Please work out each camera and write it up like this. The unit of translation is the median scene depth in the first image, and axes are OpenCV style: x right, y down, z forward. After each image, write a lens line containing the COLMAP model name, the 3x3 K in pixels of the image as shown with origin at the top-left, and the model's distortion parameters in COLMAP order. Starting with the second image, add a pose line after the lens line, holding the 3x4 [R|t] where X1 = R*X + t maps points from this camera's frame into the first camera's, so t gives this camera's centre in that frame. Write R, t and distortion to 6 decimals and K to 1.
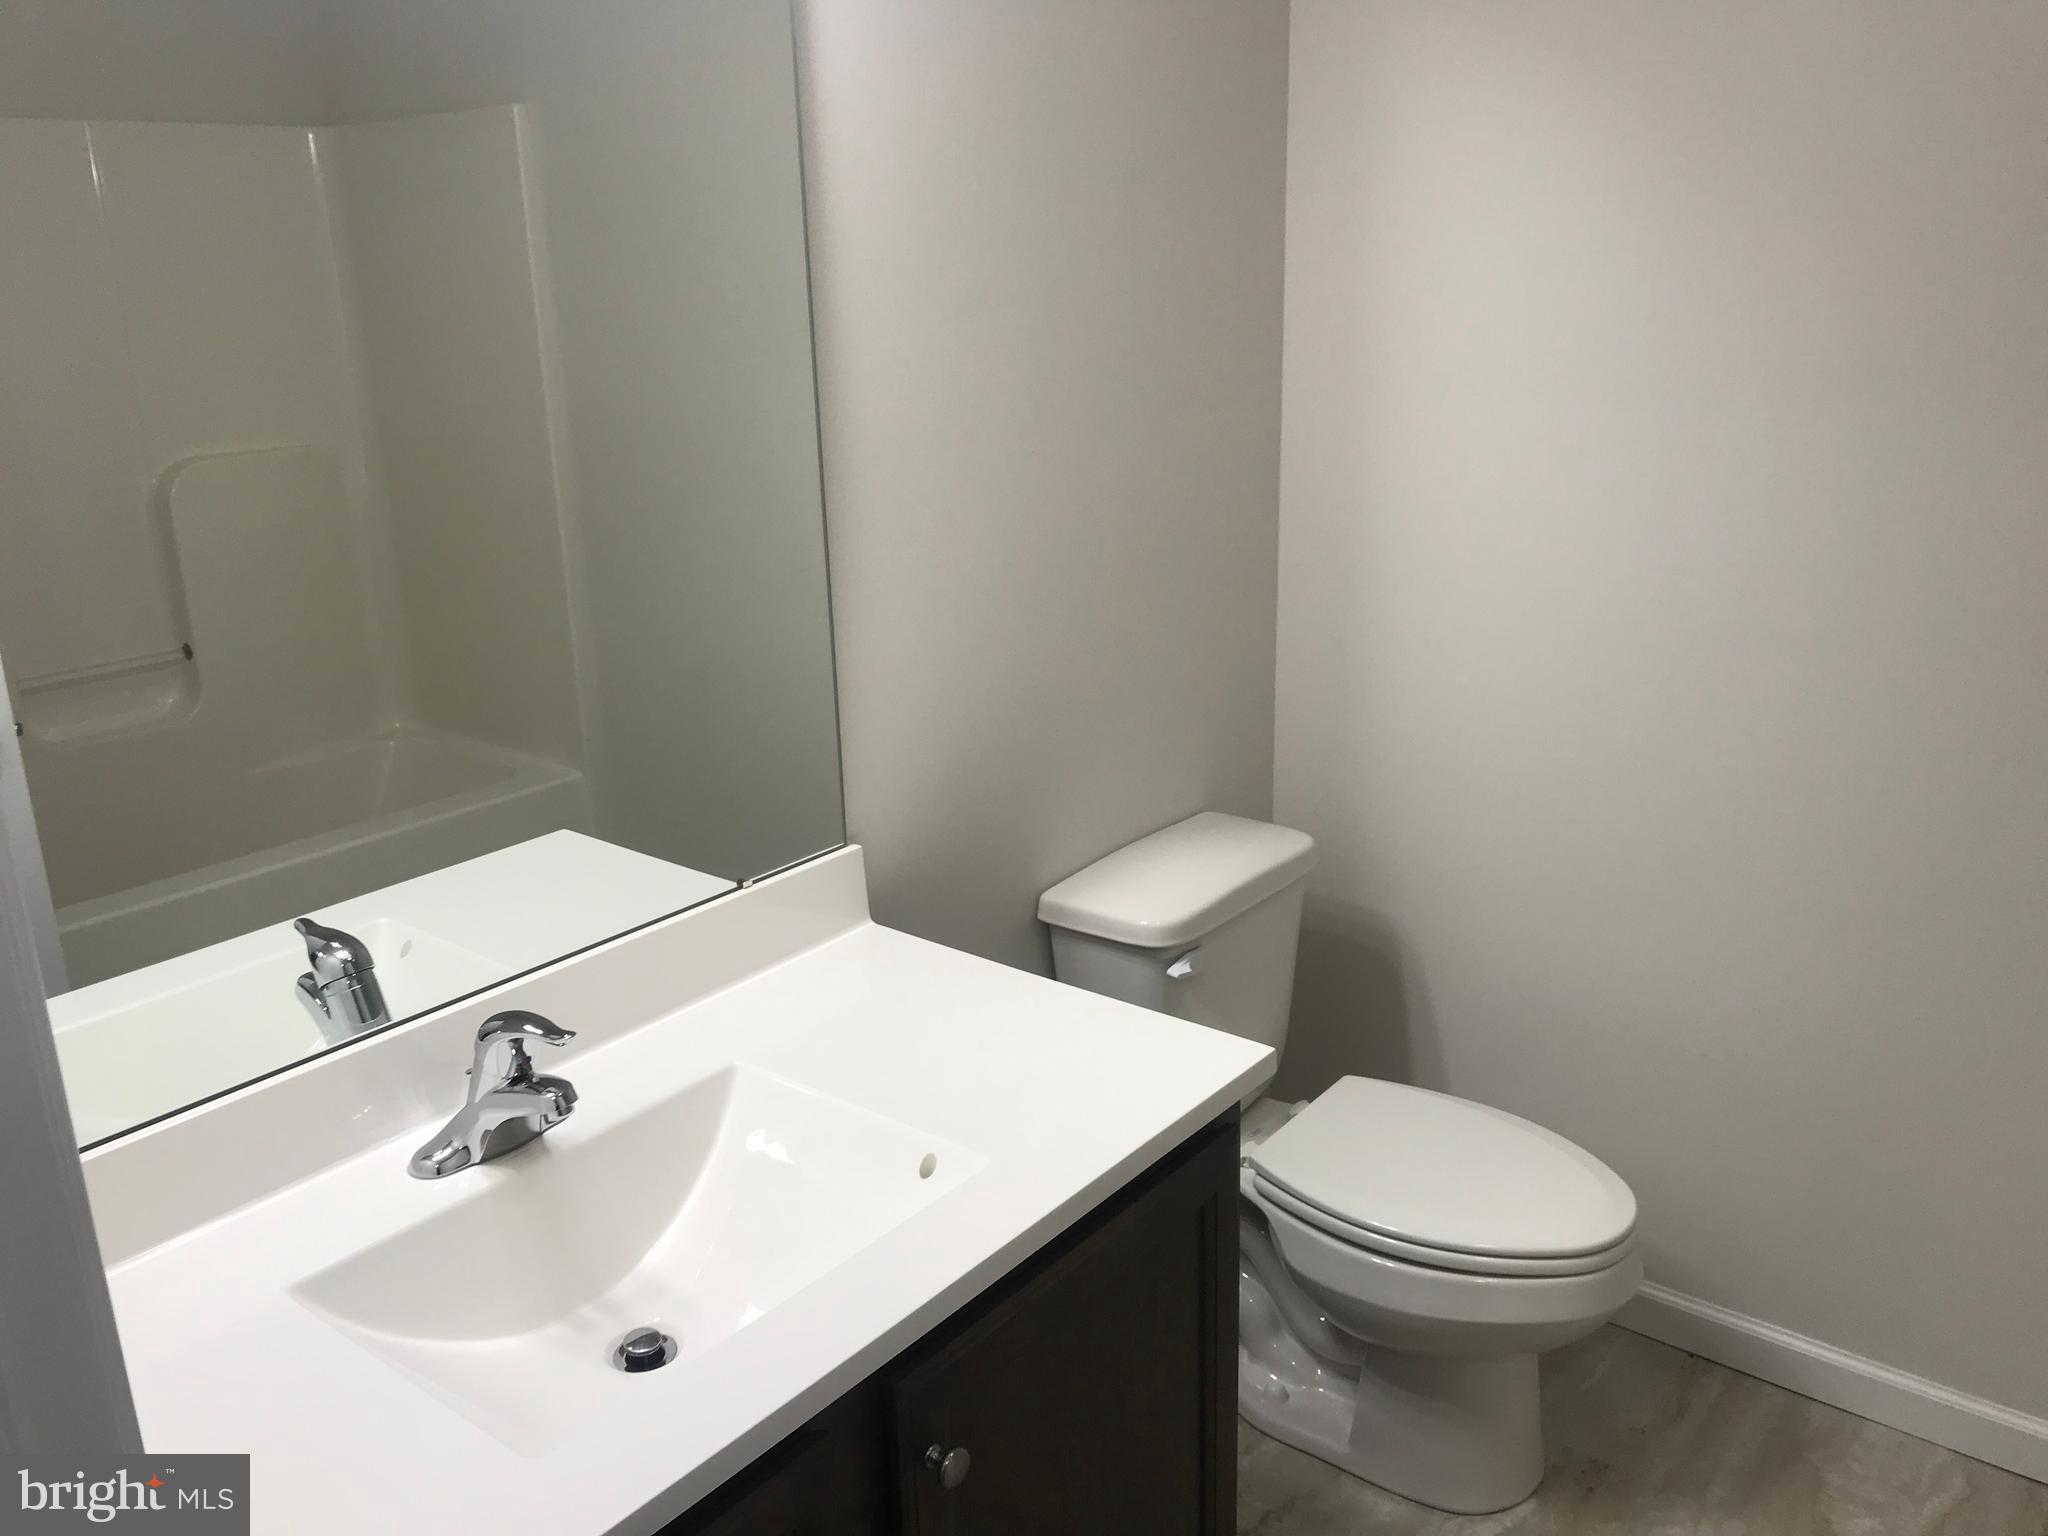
lens RADIAL K [[1653.0, 0, 1024.0], [0, 1653.0, 768.0], [0, 0, 1]] dist [0.004995, 0.004634]
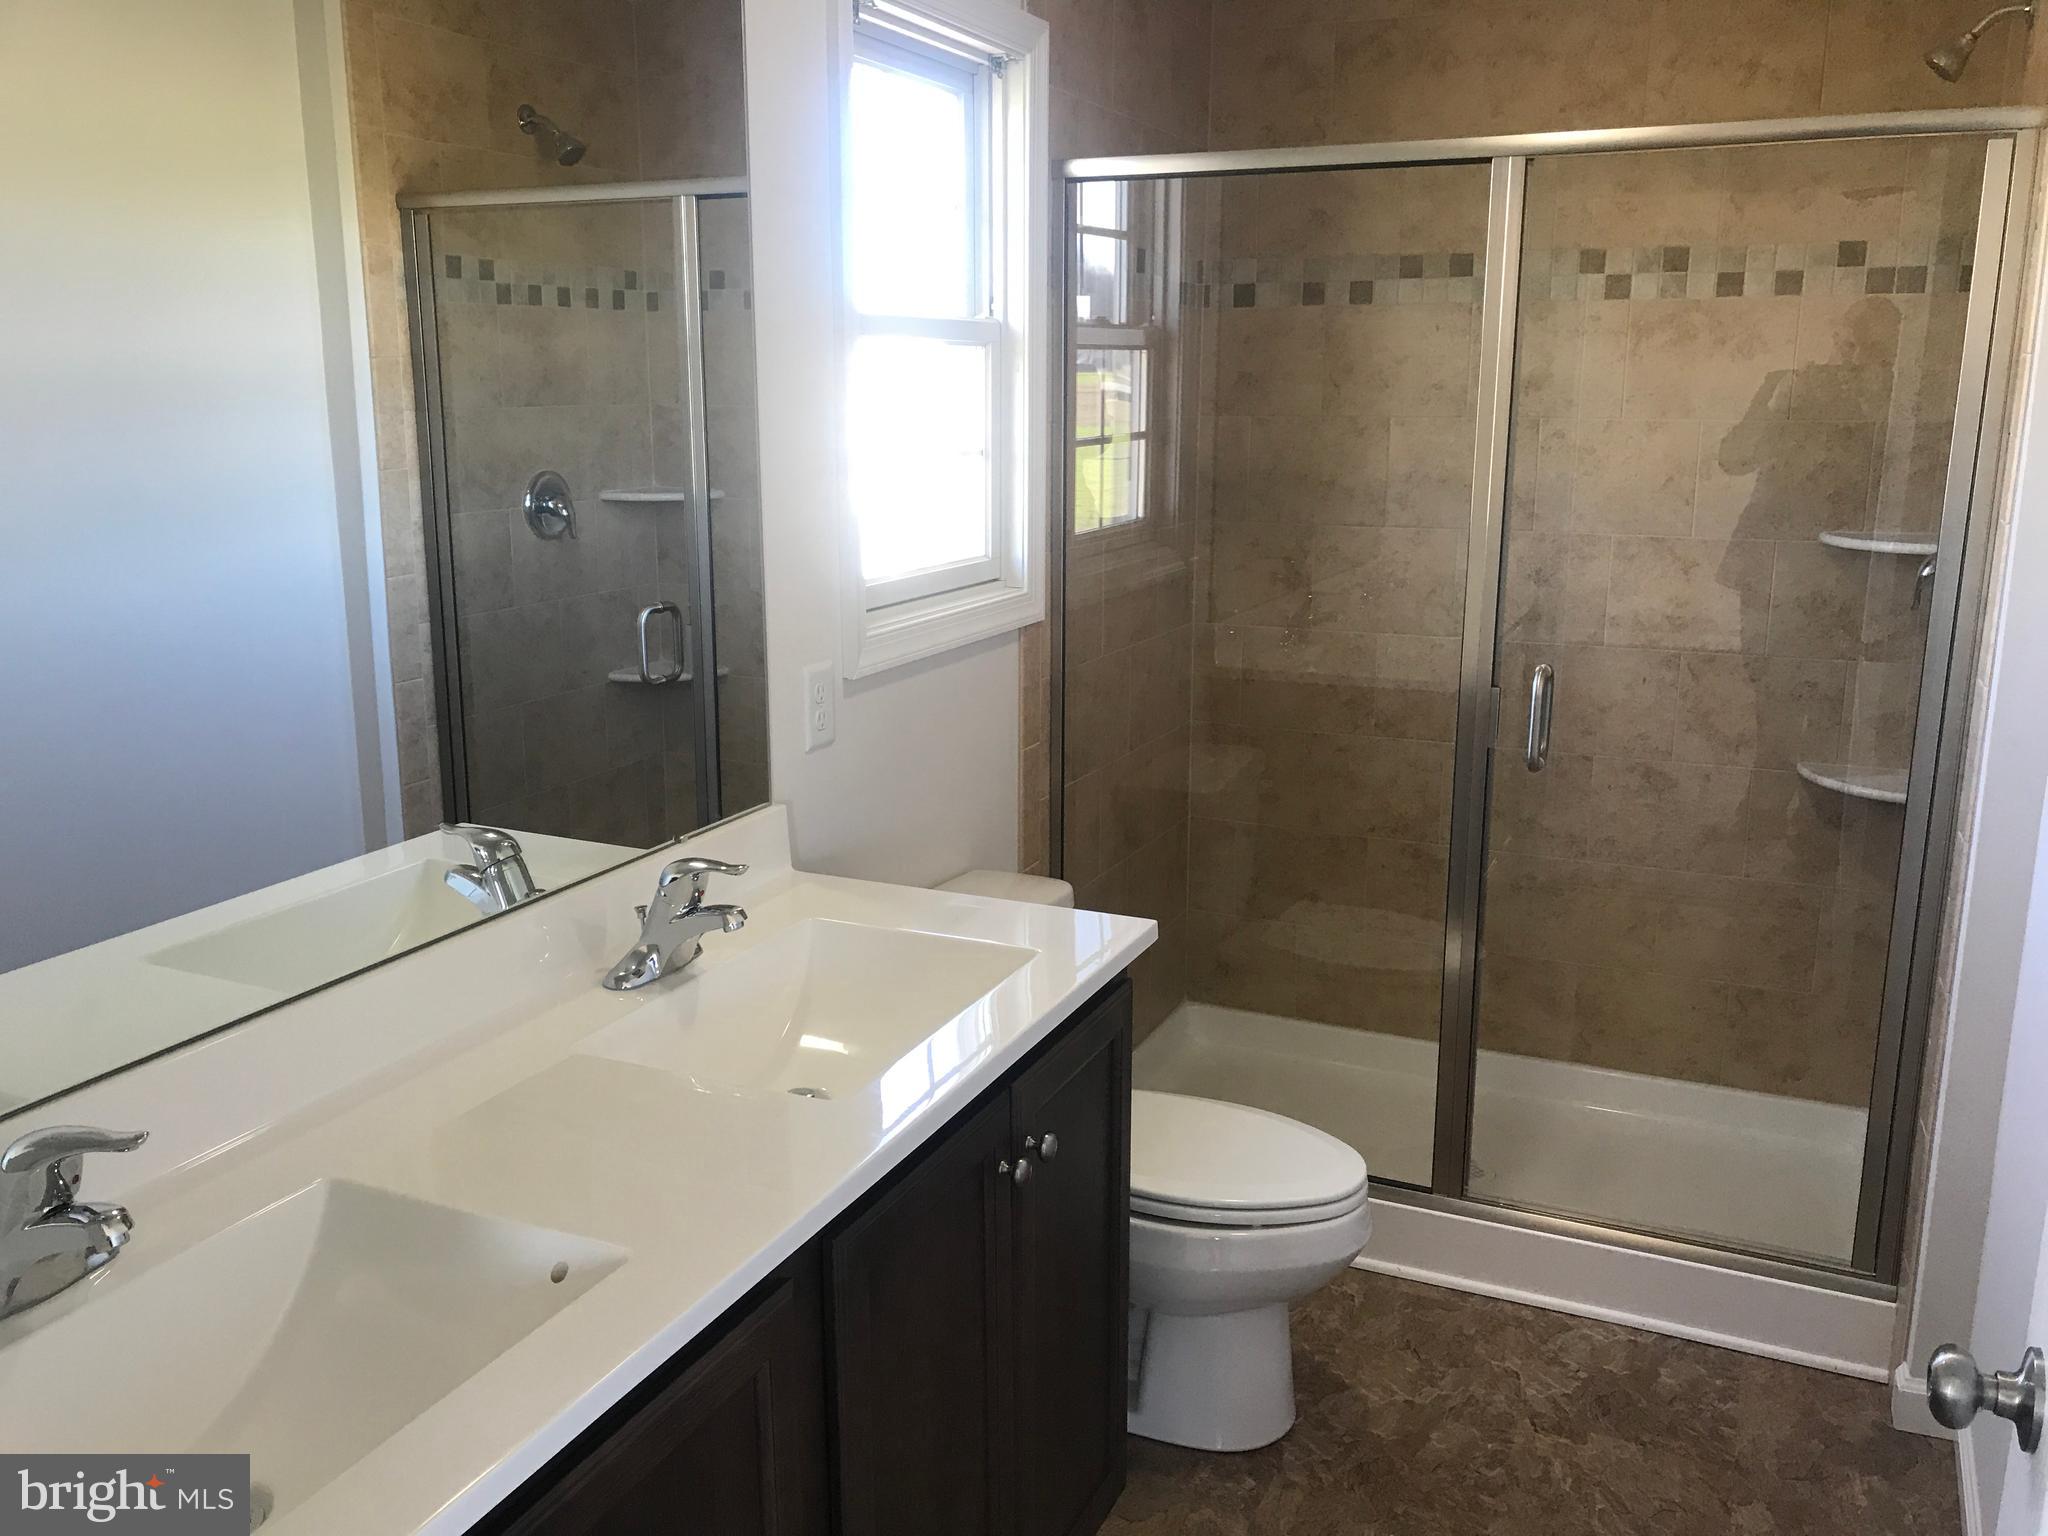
lens RADIAL K [[1684.7, 0, 1011.1], [0, 1684.7, 756.9], [0, 0, 1]] dist [0.032627, -0.003341]
pose [[0.970068, -0.011662, 0.242551, -0.294141], [0.026100, 0.998067, -0.056398, 0.109800], [-0.241425, 0.061040, 0.968498, -0.308825]]
